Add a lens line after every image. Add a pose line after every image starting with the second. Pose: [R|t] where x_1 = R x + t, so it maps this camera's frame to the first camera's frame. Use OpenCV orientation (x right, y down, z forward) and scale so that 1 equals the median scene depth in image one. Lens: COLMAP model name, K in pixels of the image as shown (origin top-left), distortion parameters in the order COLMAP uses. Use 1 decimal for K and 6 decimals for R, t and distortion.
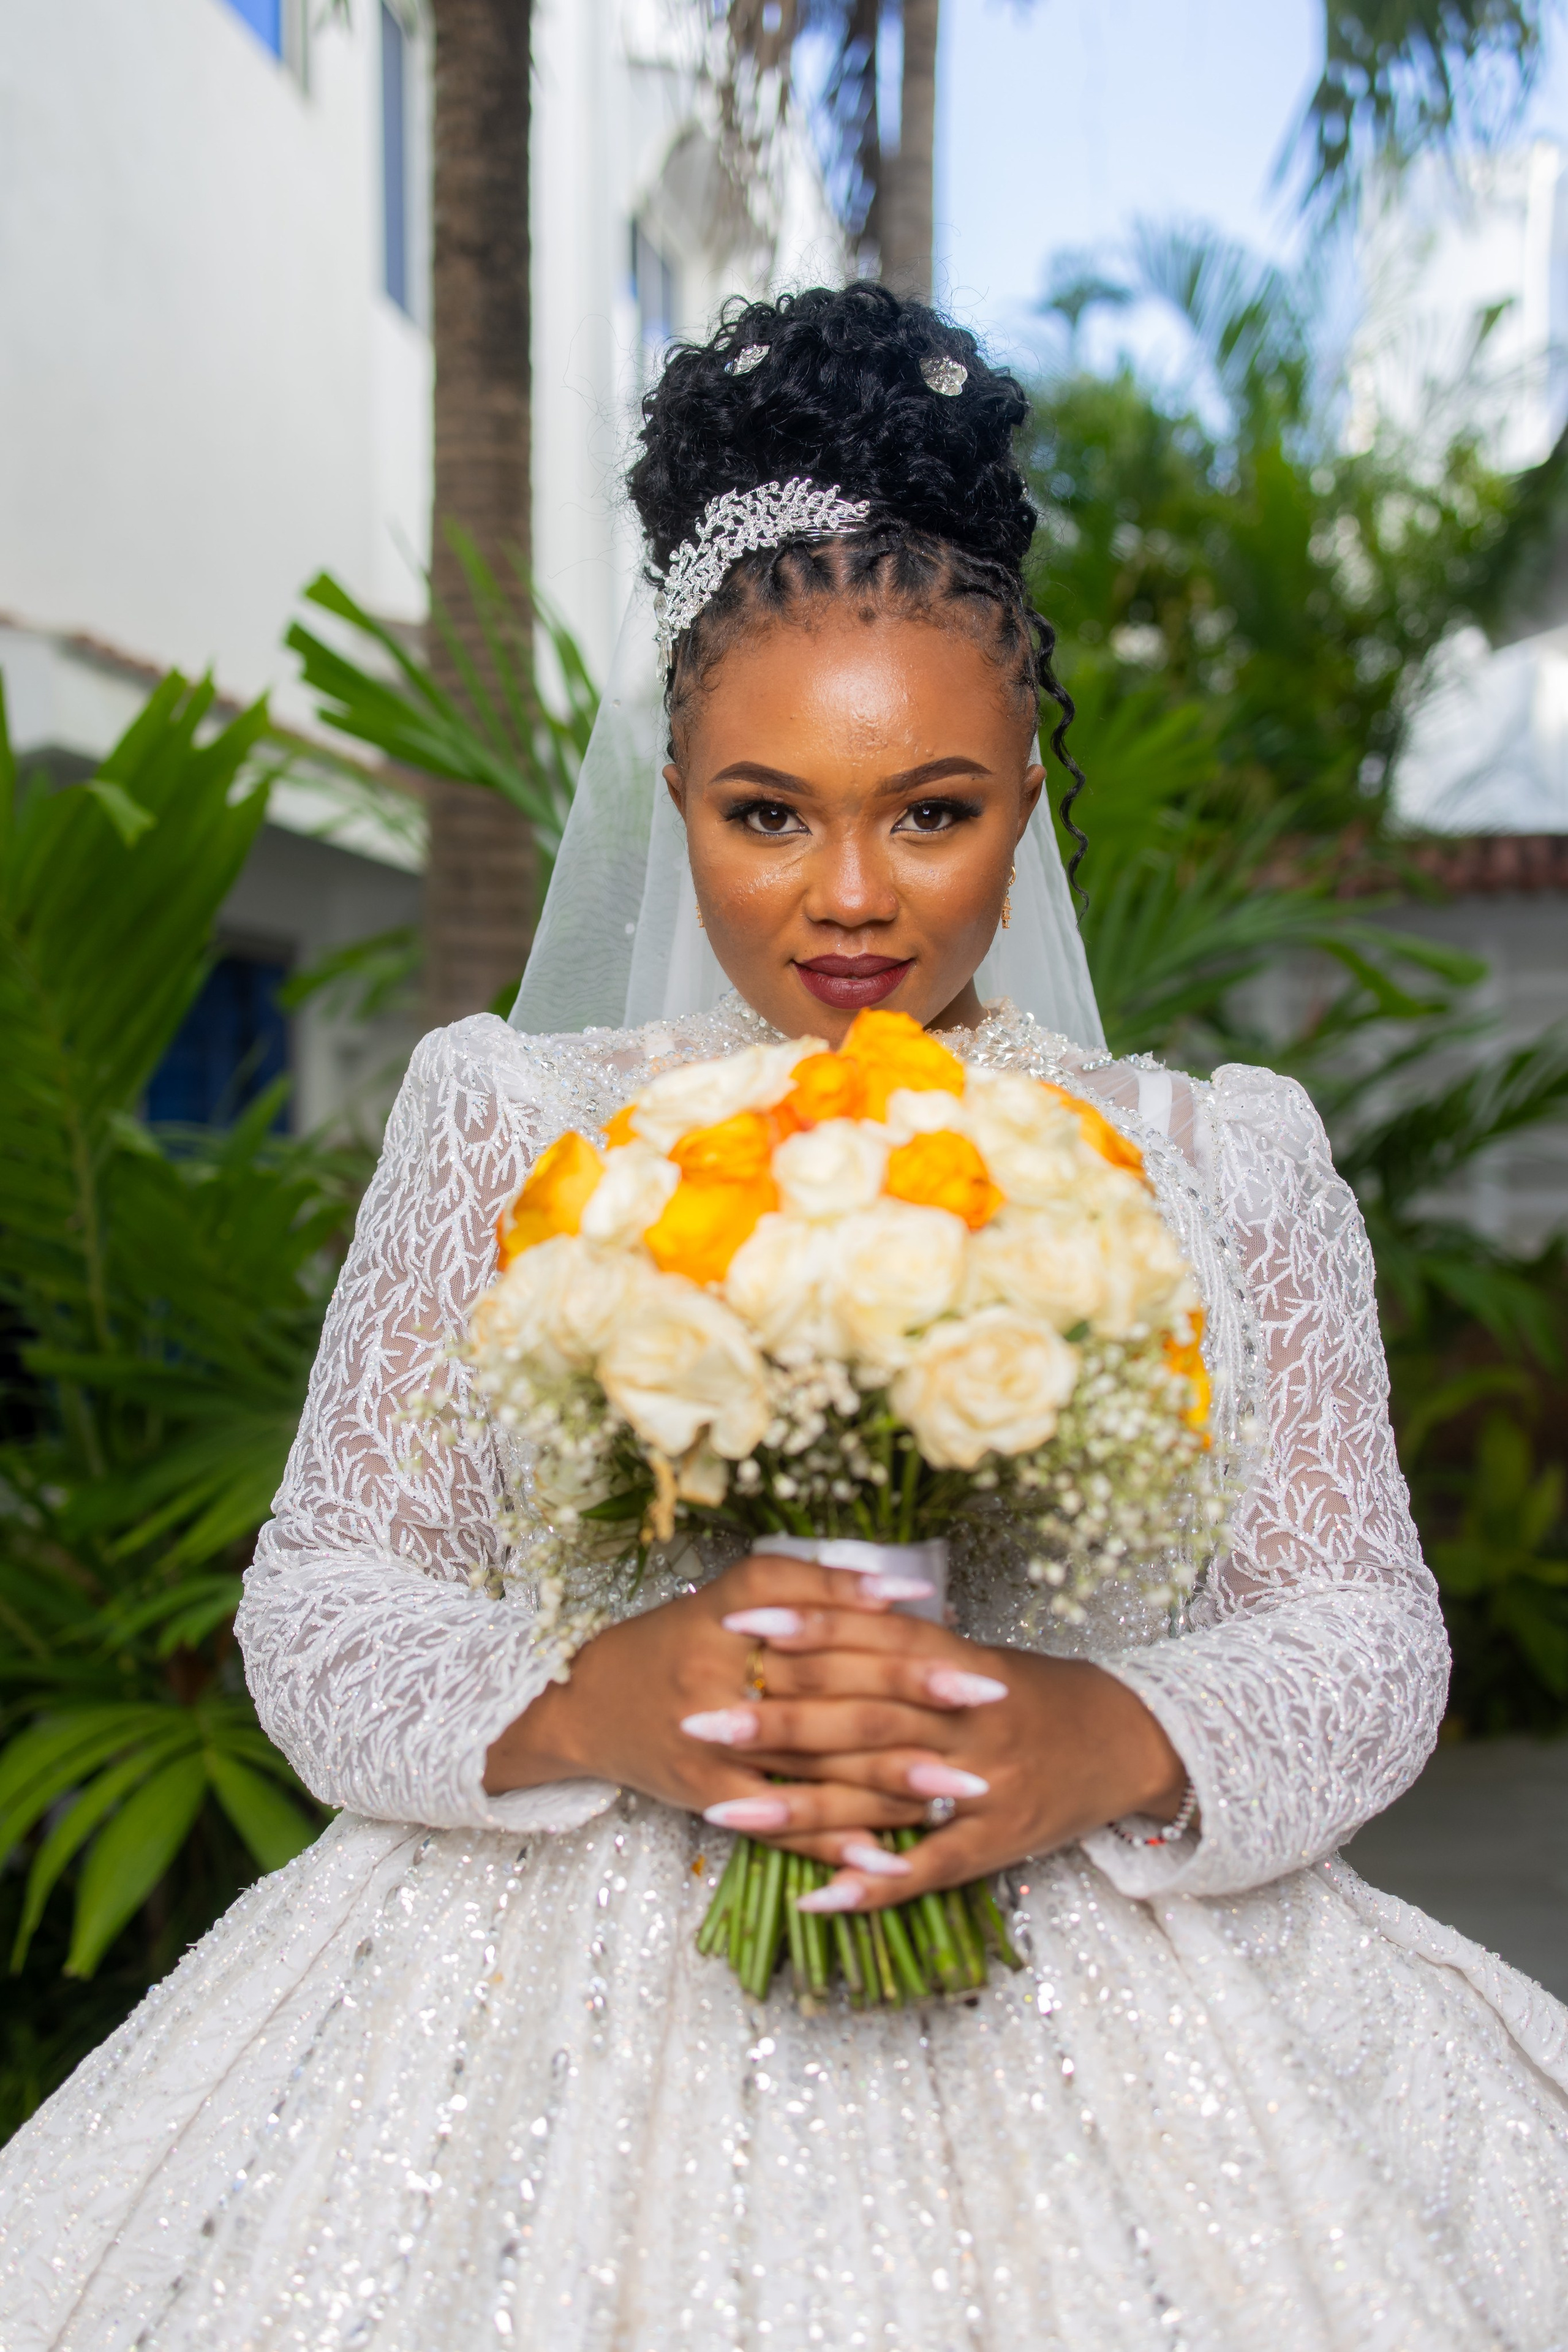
lens RADIAL K [[2486.7, 0, 784.0], [0, 2486.7, 1176.0], [0, 0, 1]] dist [0.005532, 0.007017]
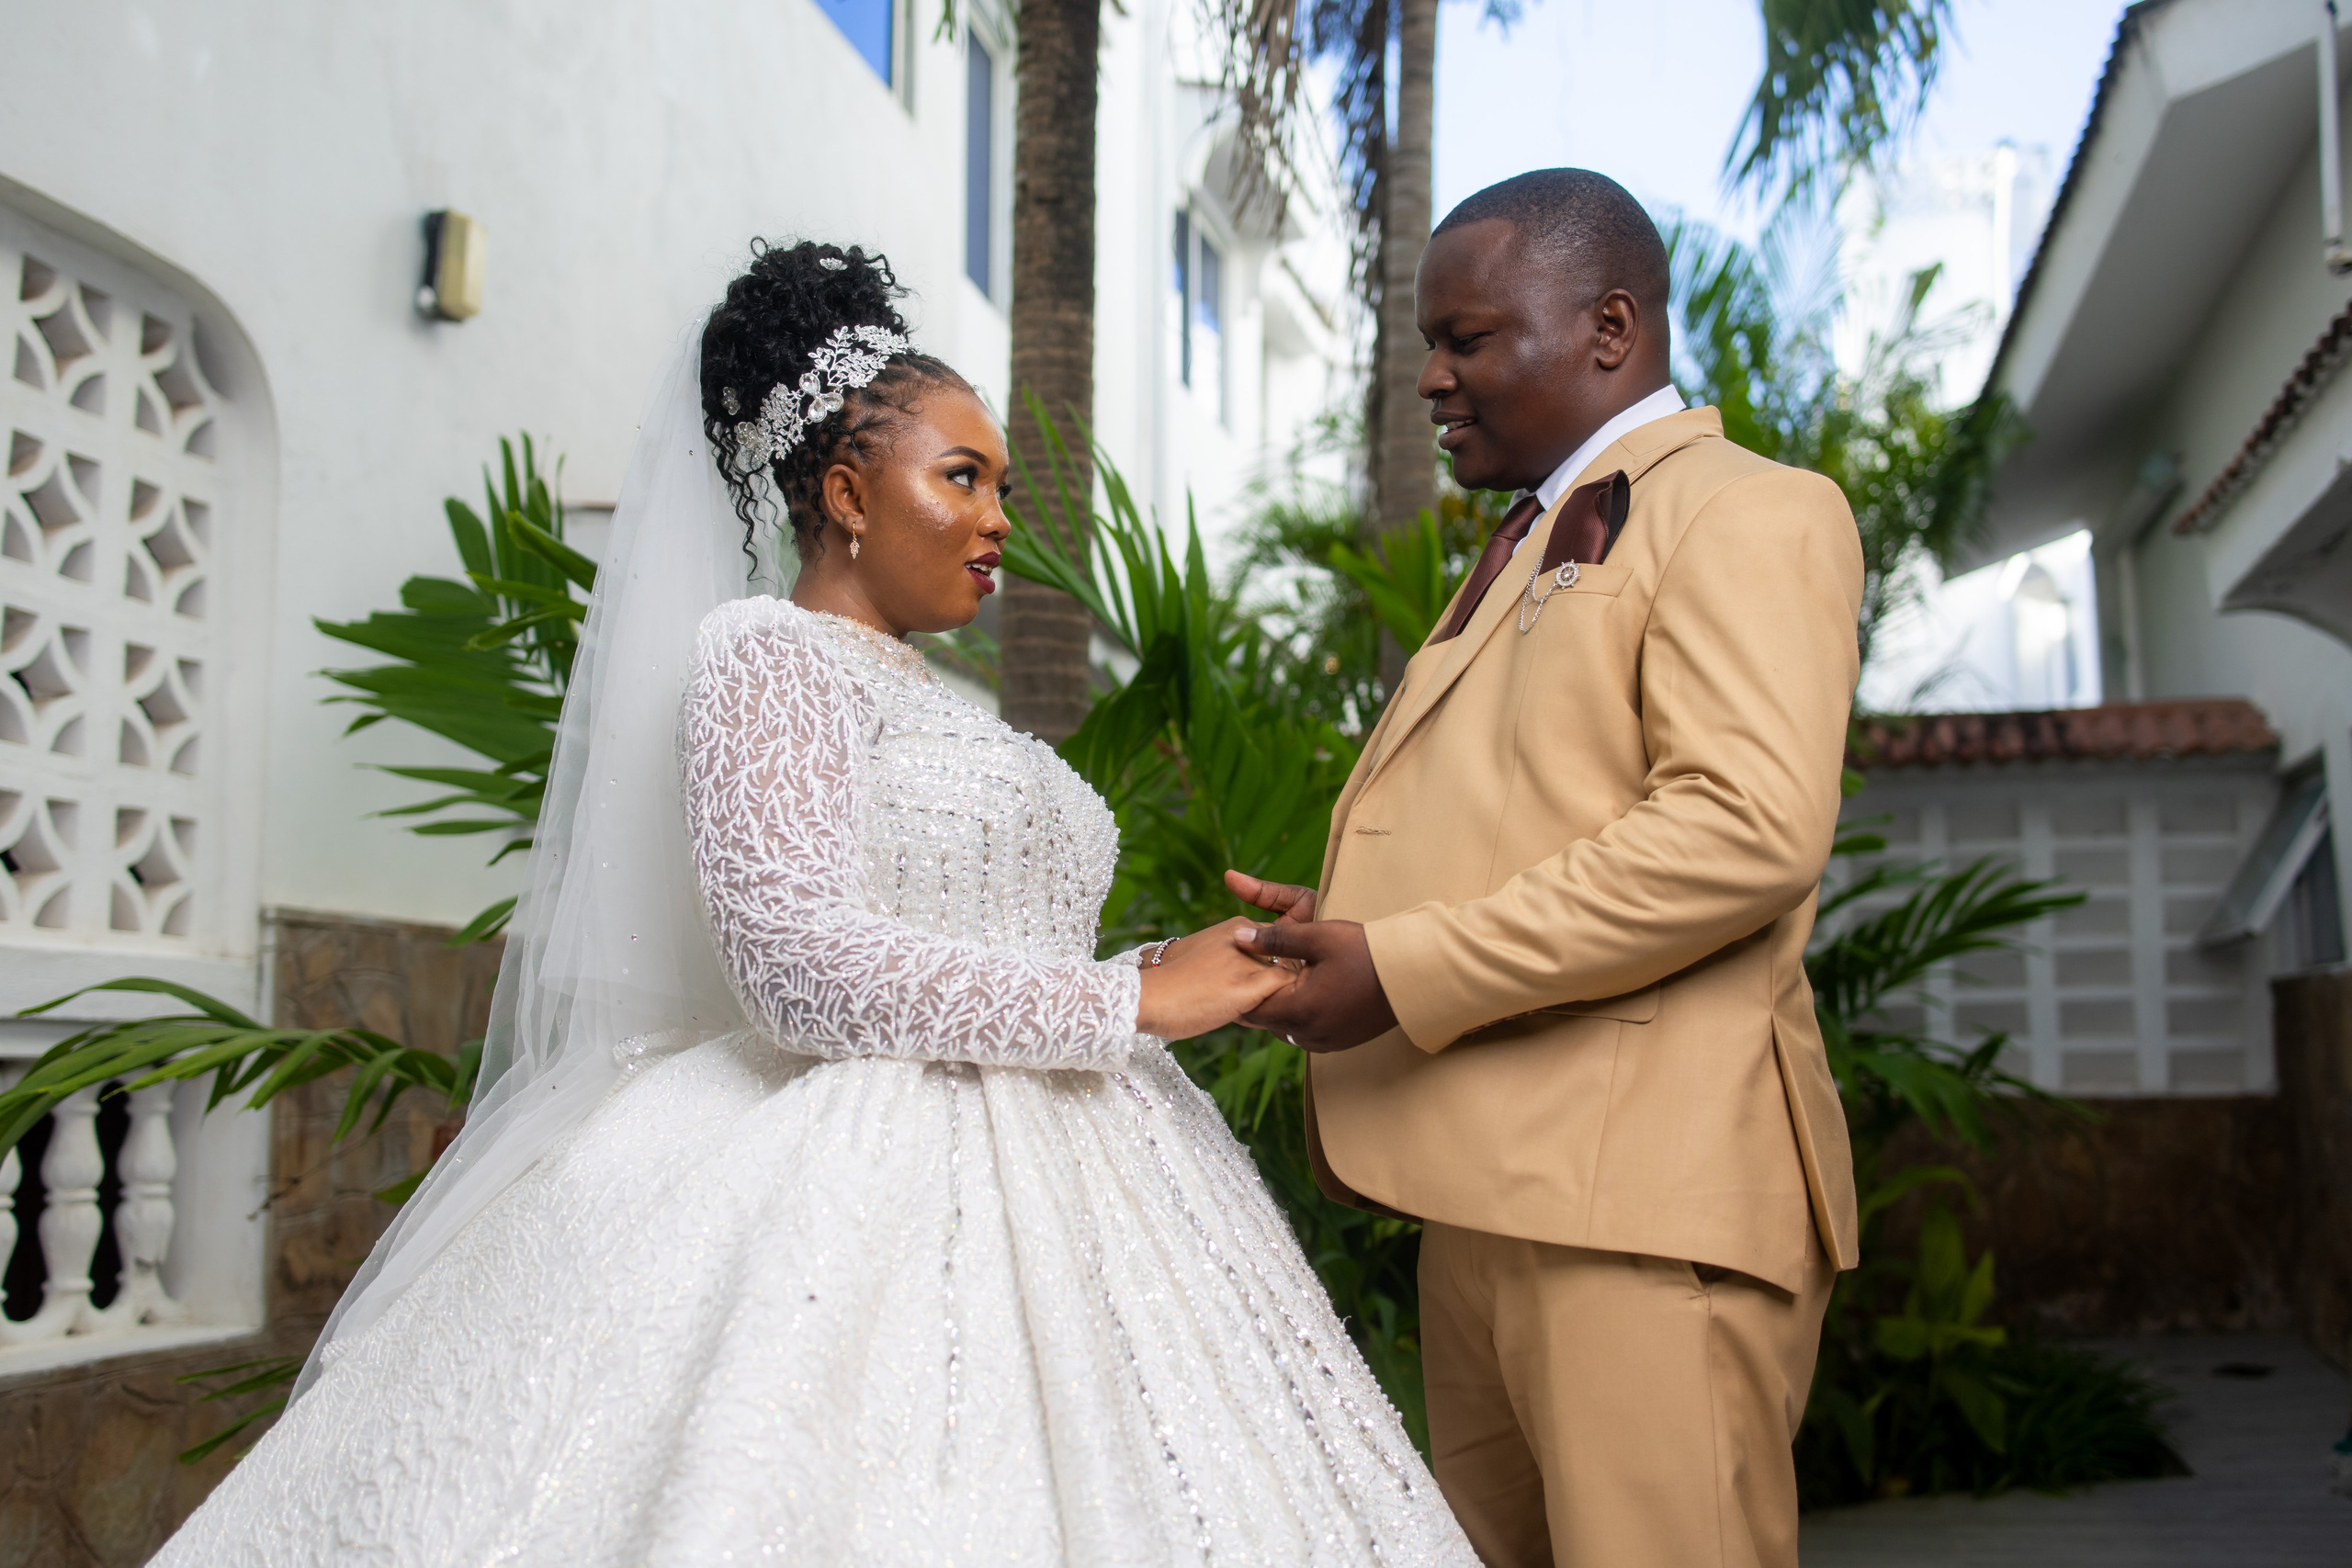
lens RADIAL K [[2356.8, 0, 1176.0], [0, 2356.8, 784.0], [0, 0, 1]] dist [0.017870, 0.000388]
pose [[0.998186, 0.002299, -0.060166, 0.009404], [-0.010530, 0.990535, -0.136856, 0.057433], [0.059282, 0.137241, 0.988762, -0.099097]]
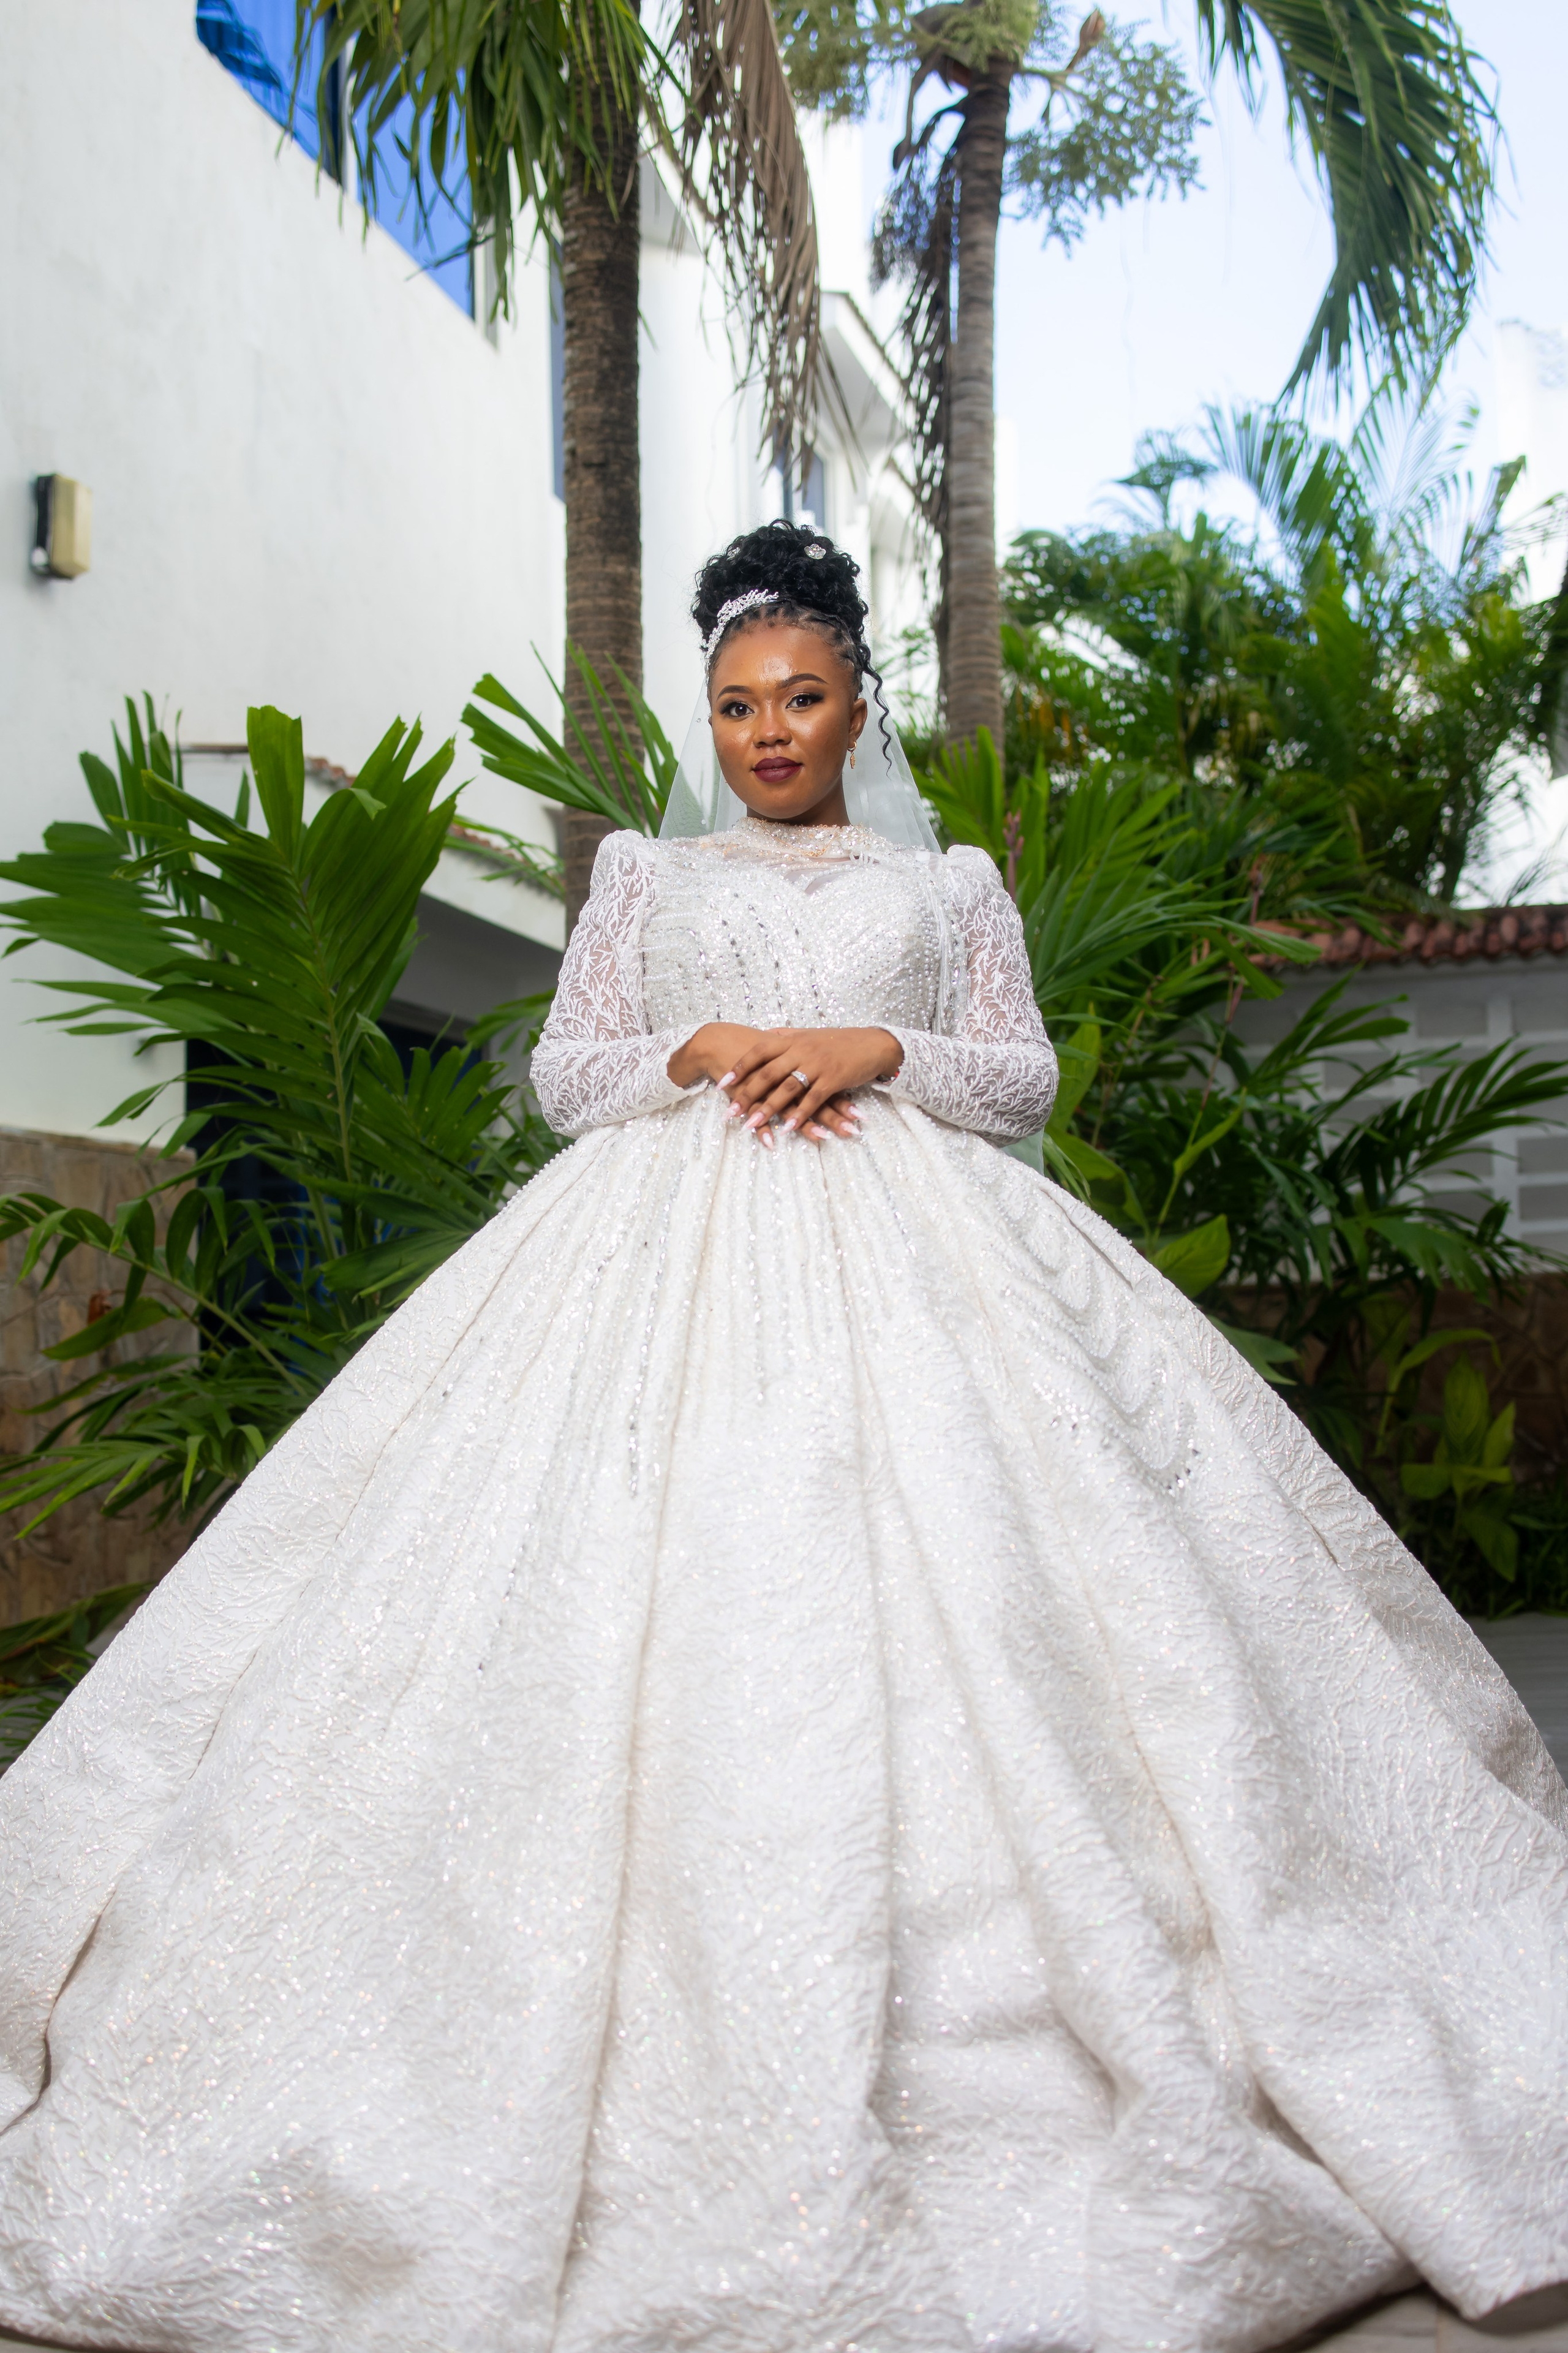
lens RADIAL K [[2533.3, 0, 784.0], [0, 2533.3, 1176.5], [0, 0, 1]] dist [0.015070, 0.011577]
pose [[0.996630, -0.019213, -0.079747, 0.058827], [0.013313, 0.997179, -0.073872, 0.093043], [0.080941, 0.072562, 0.994074, -0.264316]]
